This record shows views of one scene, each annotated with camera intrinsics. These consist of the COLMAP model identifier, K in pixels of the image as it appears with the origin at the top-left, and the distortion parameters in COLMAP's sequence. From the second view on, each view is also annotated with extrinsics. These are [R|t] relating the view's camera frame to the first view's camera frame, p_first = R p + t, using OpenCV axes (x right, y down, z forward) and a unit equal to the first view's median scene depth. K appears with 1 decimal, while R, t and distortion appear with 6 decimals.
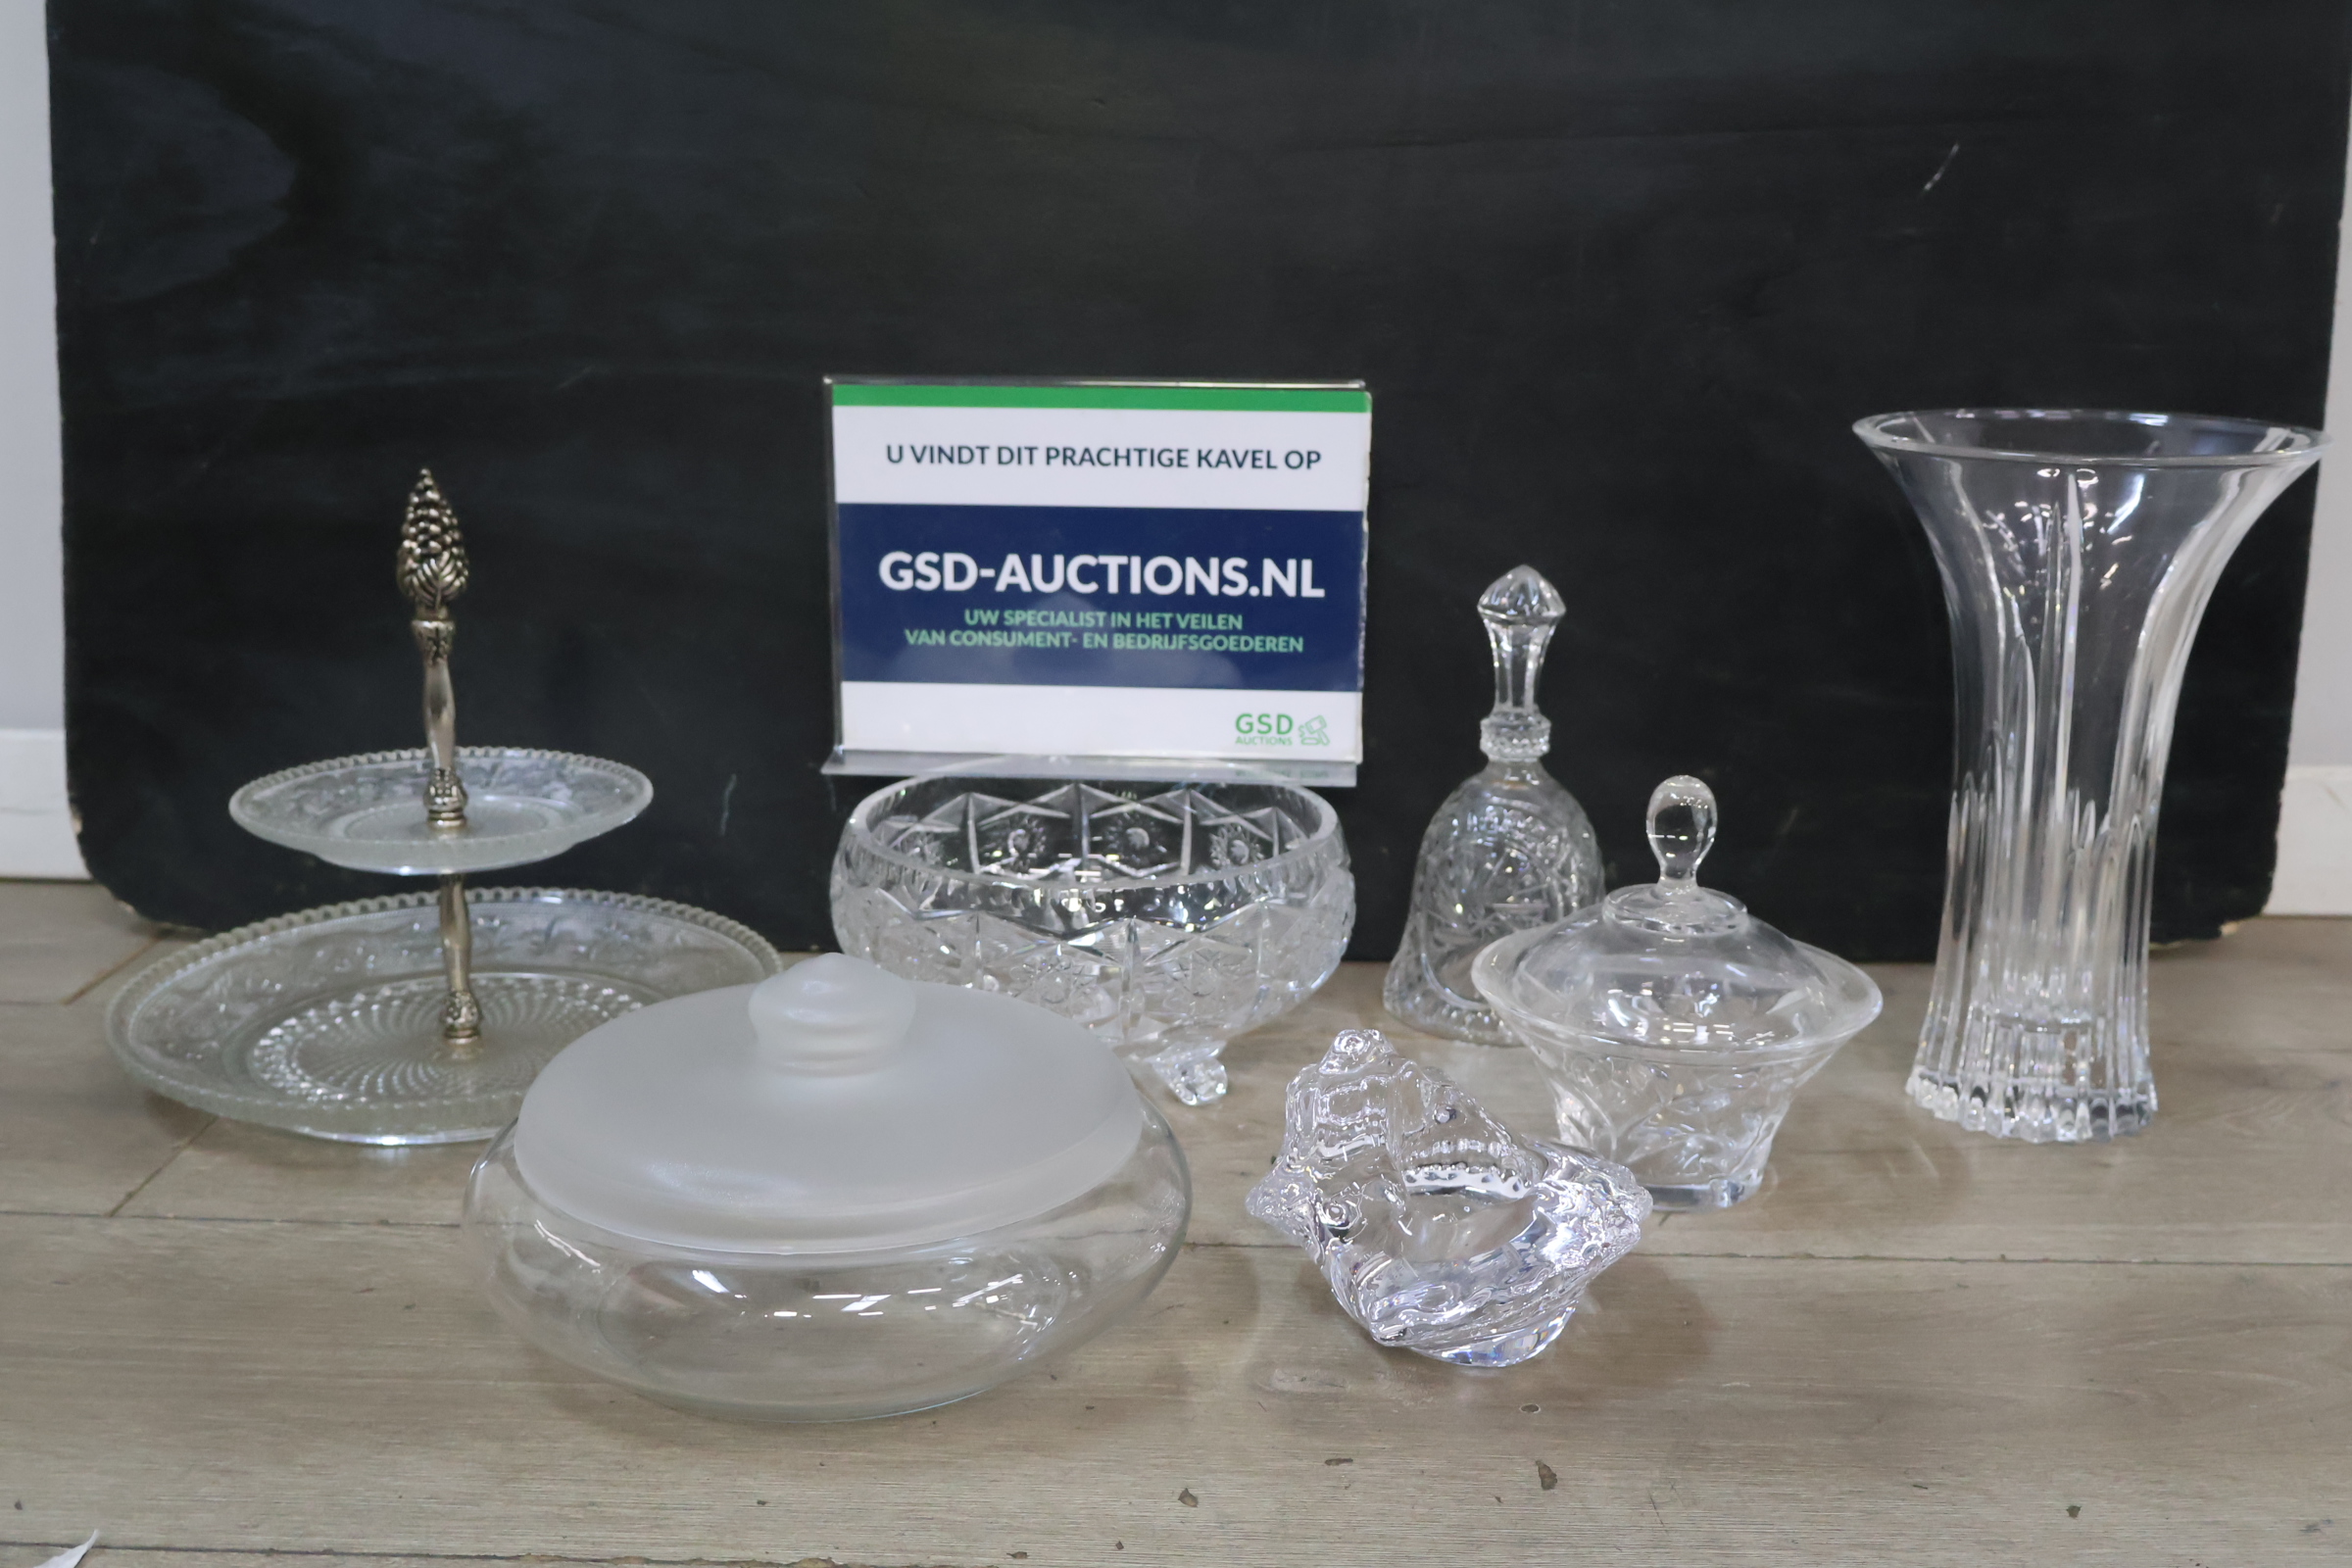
lens RADIAL K [[2515.9, 0, 1172.6], [0, 2515.9, 784.4], [0, 0, 1]] dist [0.007020, -0.004157]
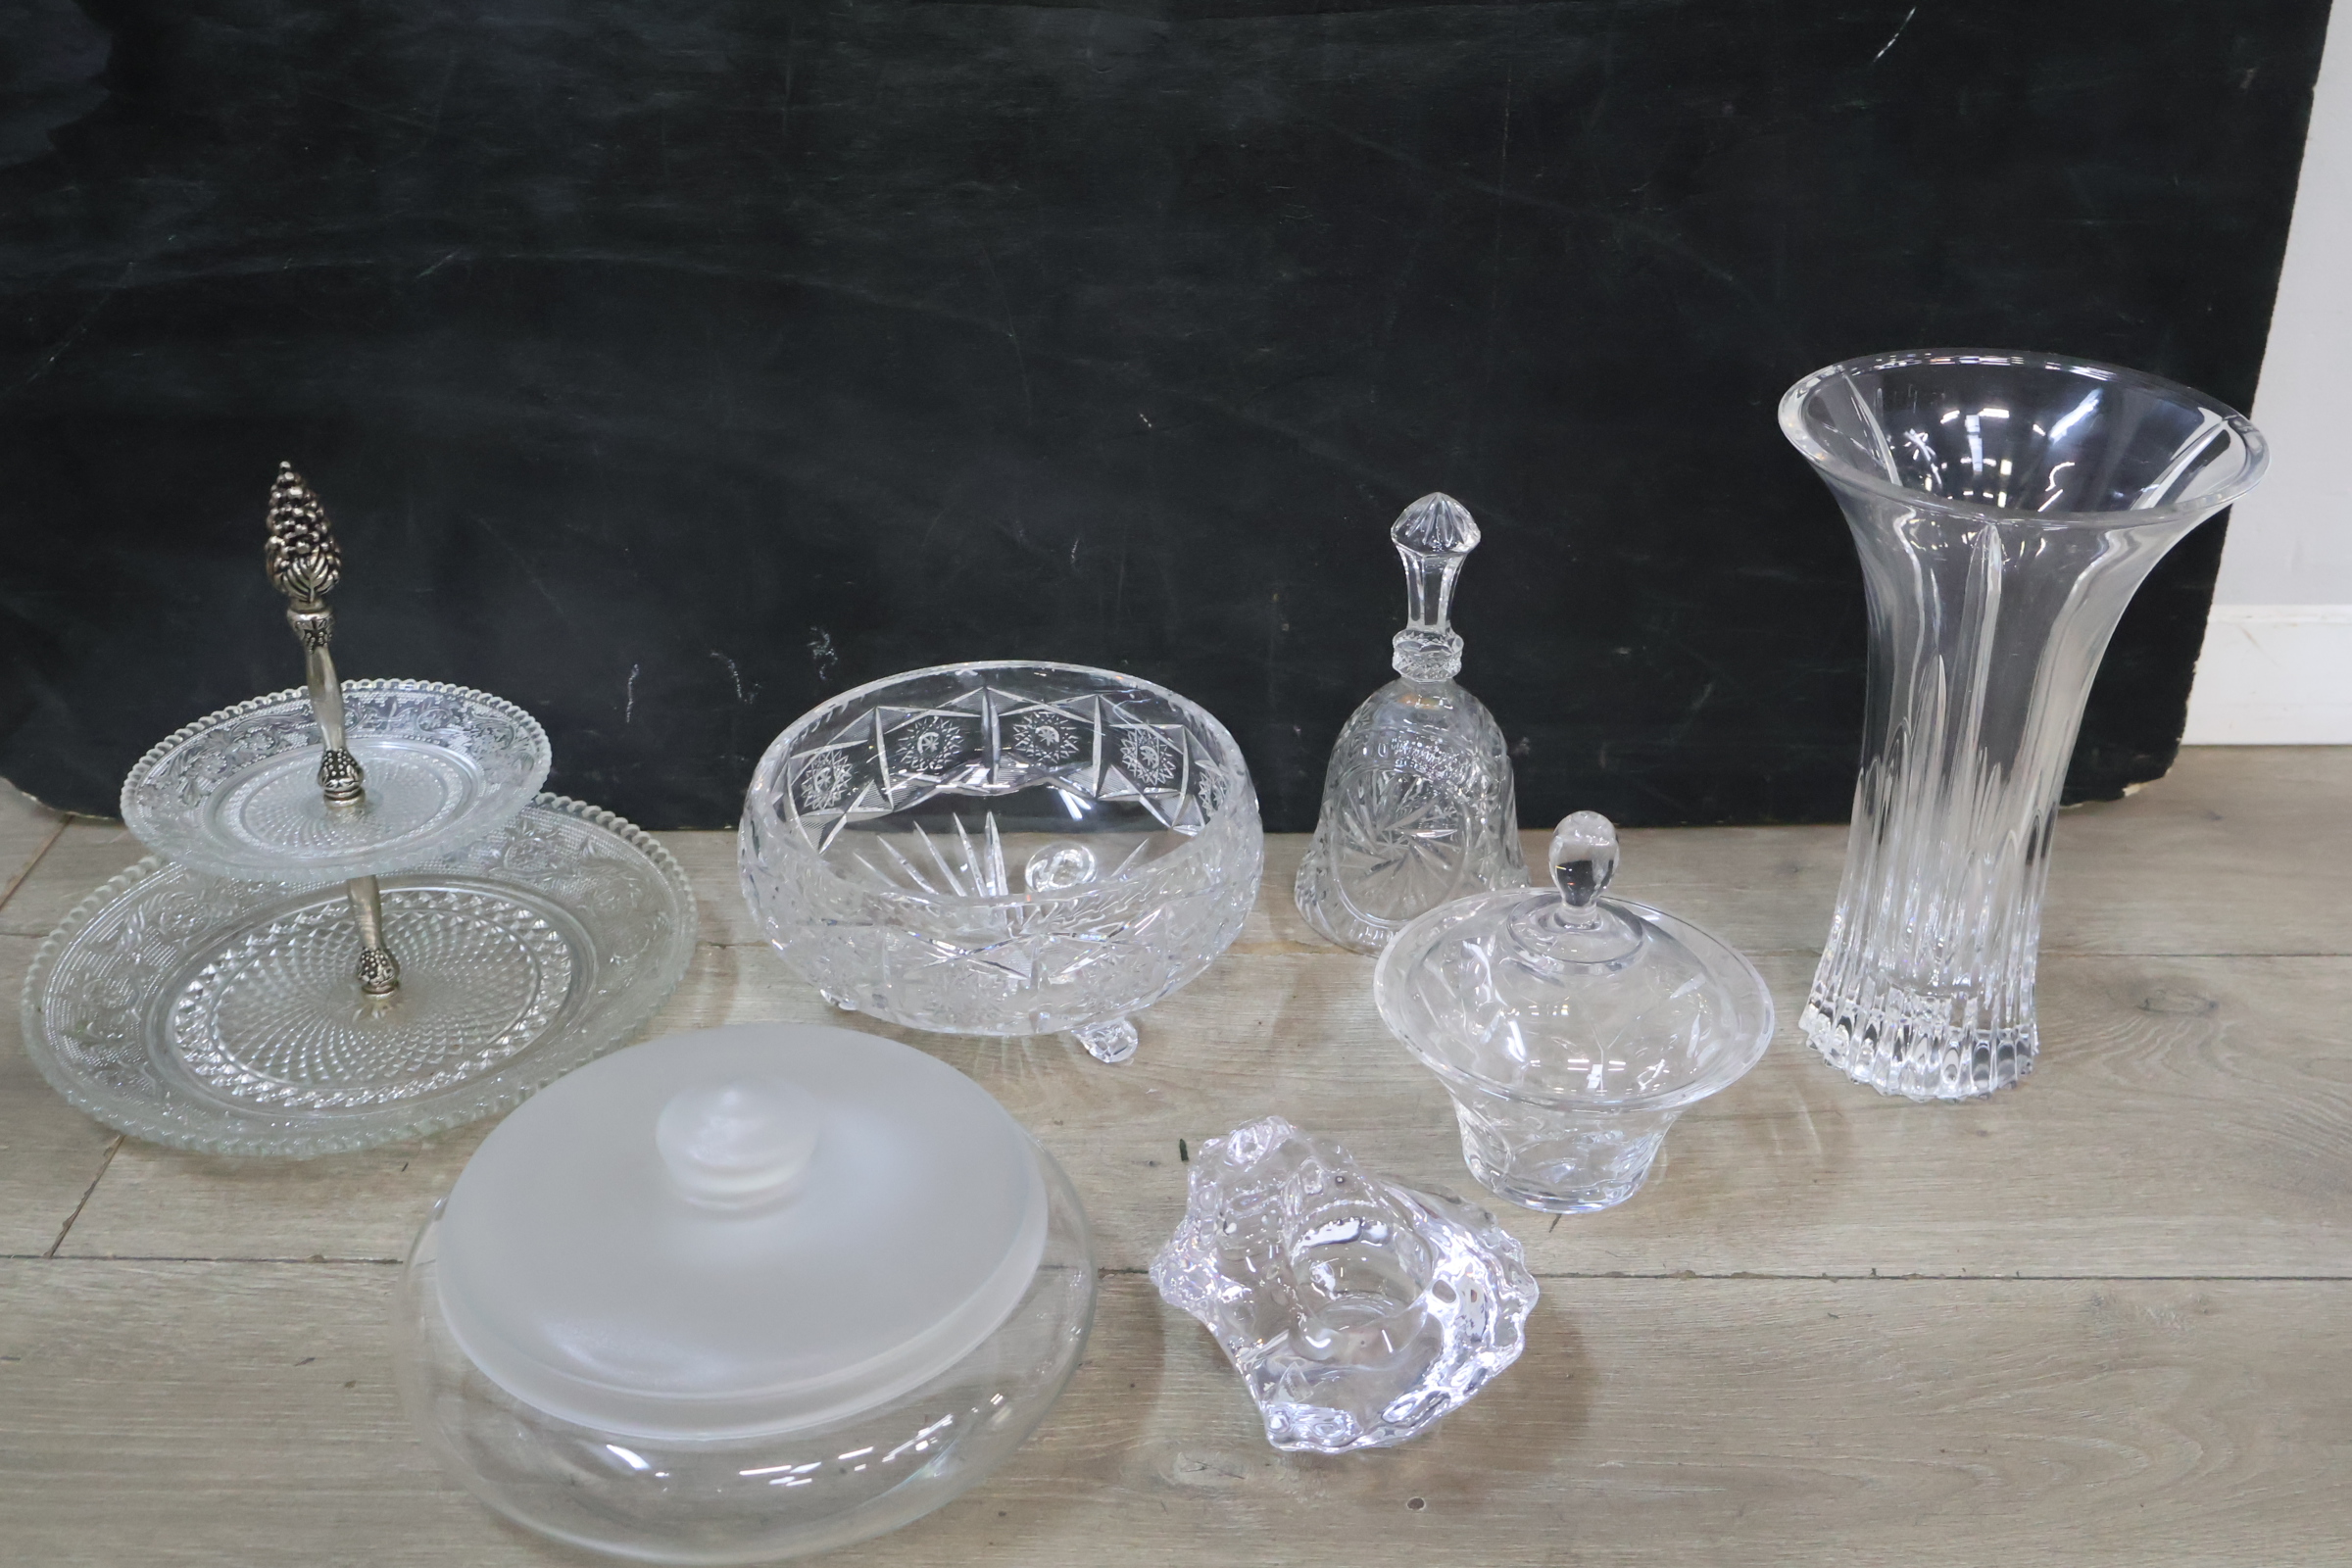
lens RADIAL K [[2510.9, 0, 1176.0], [0, 2510.9, 784.0], [0, 0, 1]] dist [0.005063, -0.006008]
pose [[0.999665, -0.016837, 0.019659, 0.018840], [0.011091, 0.964885, 0.262438, -0.248445], [-0.023387, -0.262132, 0.964749, 0.043436]]
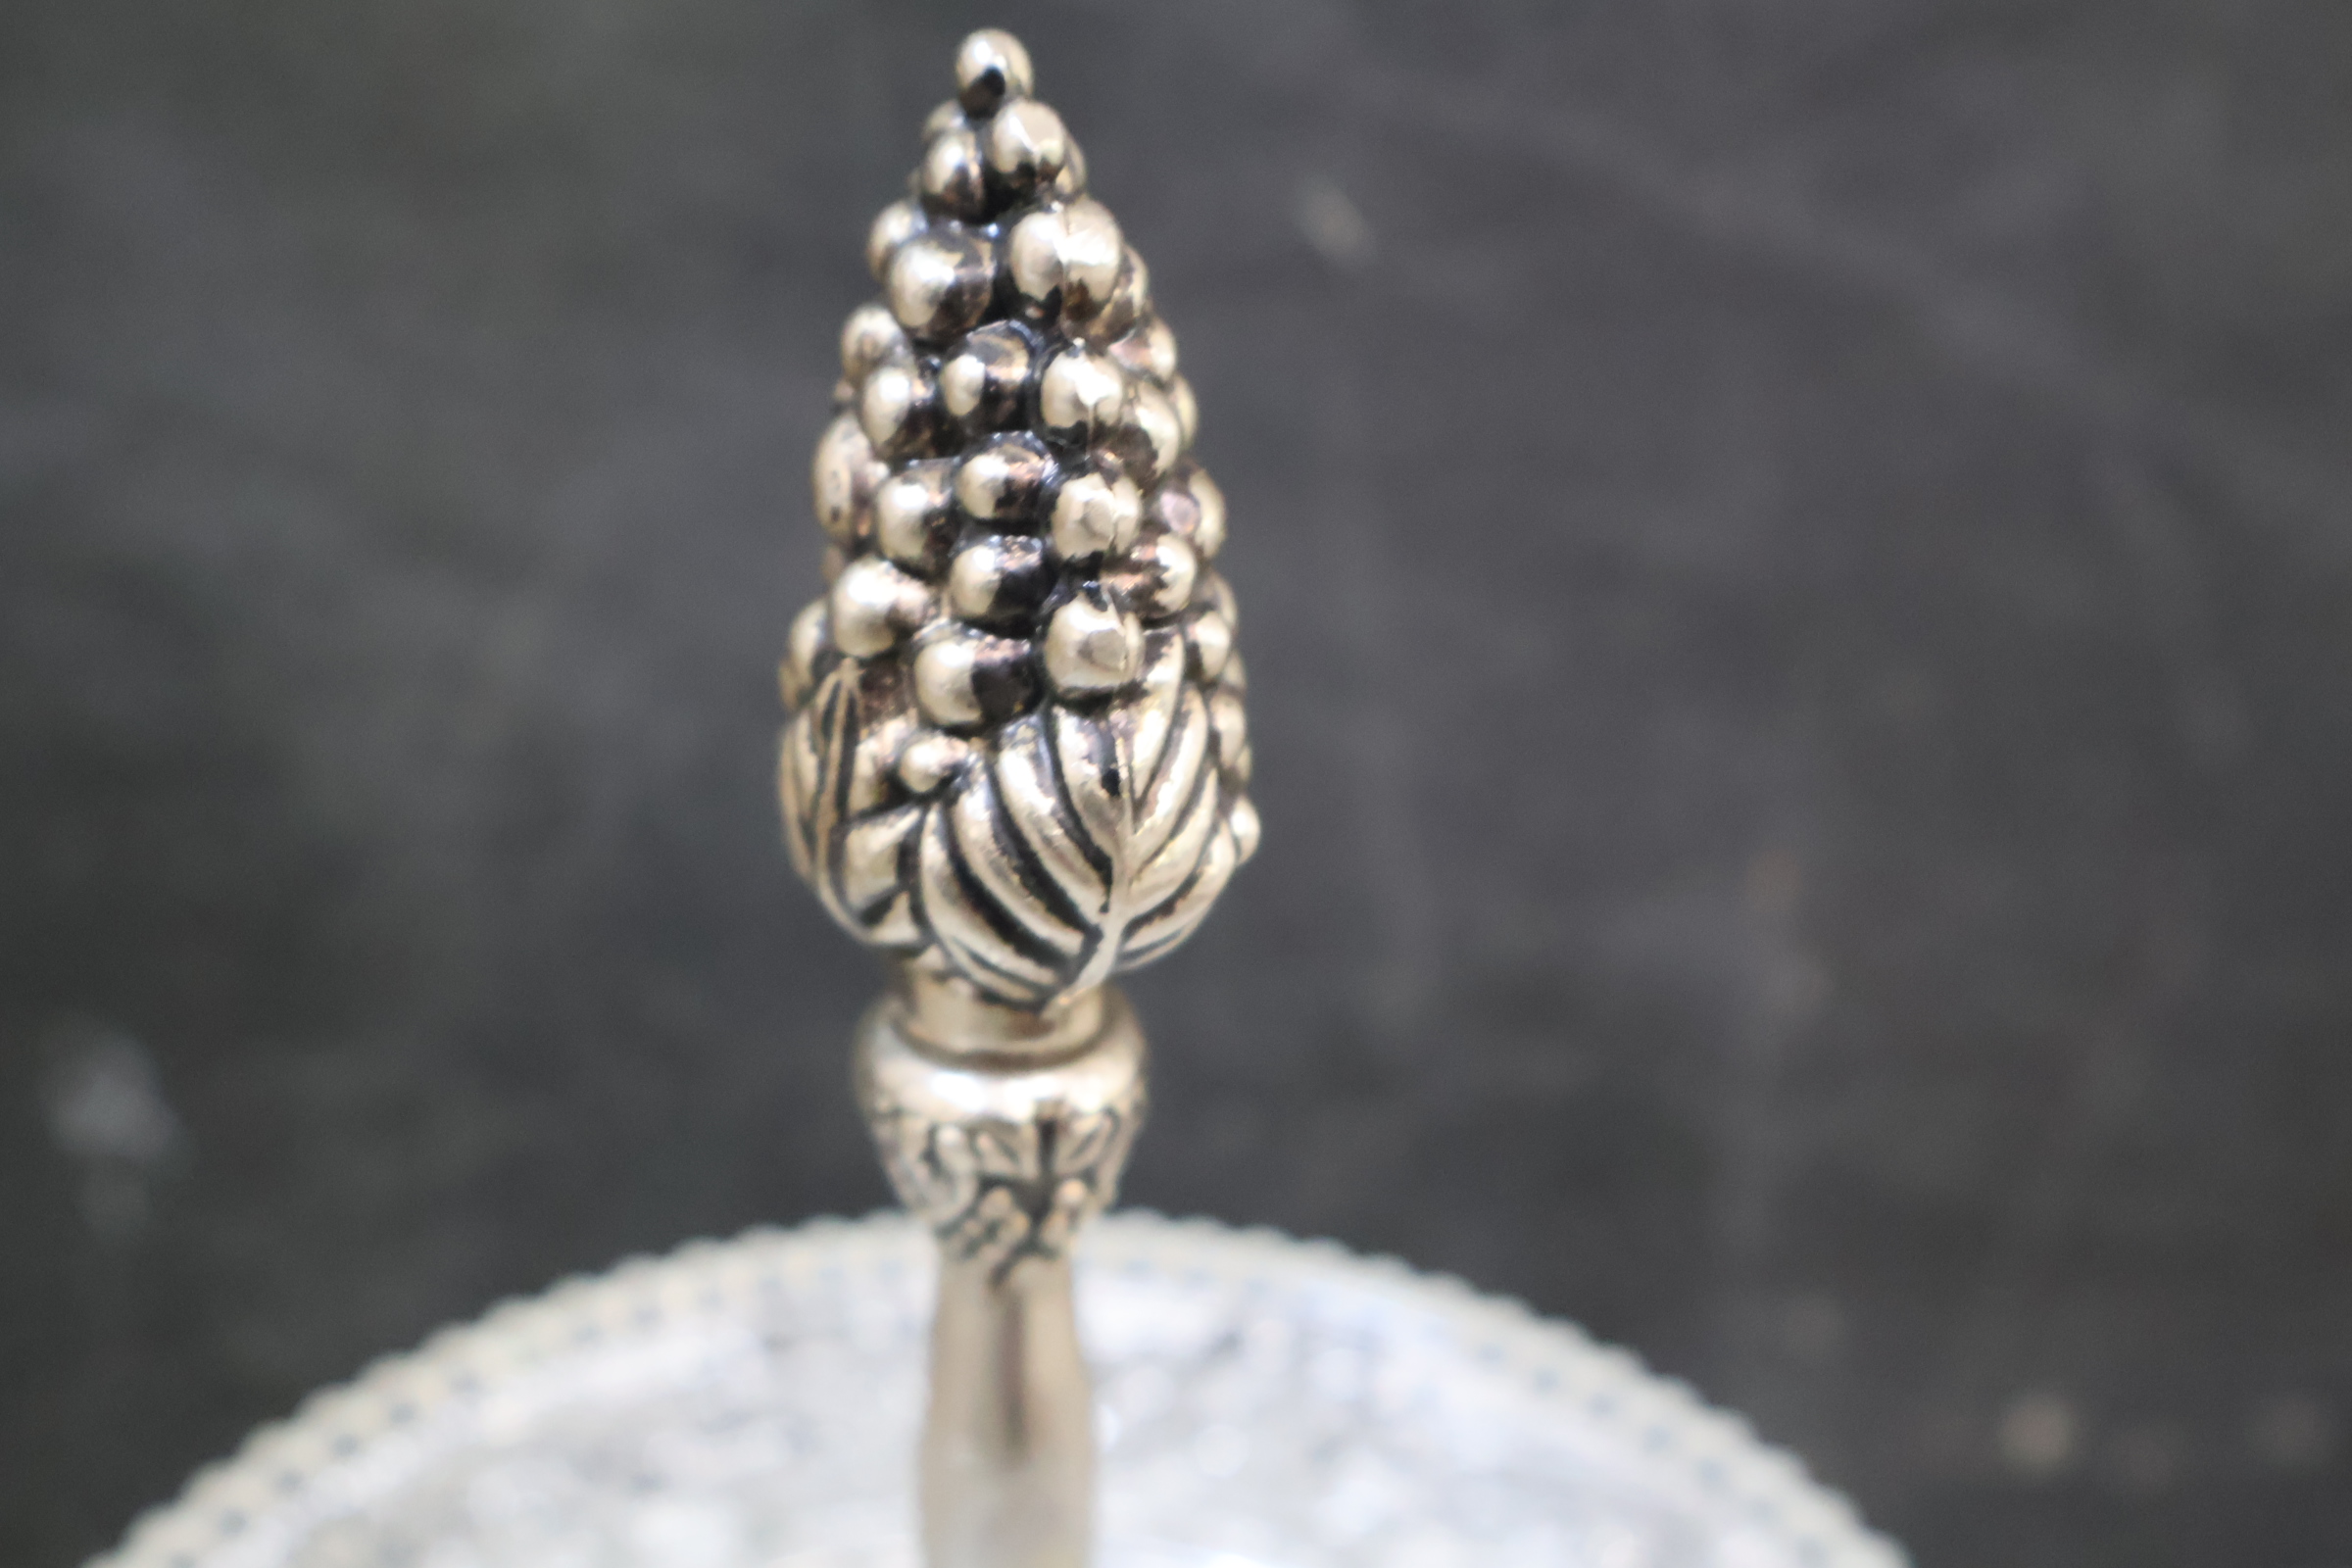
lens RADIAL K [[2712.9, 0, 1176.0], [0, 2712.9, 784.0], [0, 0, 1]] dist [-0.003378, -0.003894]
pose [[0.999911, 0.007220, 0.011185, -0.283320], [-0.009340, 0.979167, 0.202841, -0.113267], [-0.009487, -0.202928, 0.979148, 0.836504]]
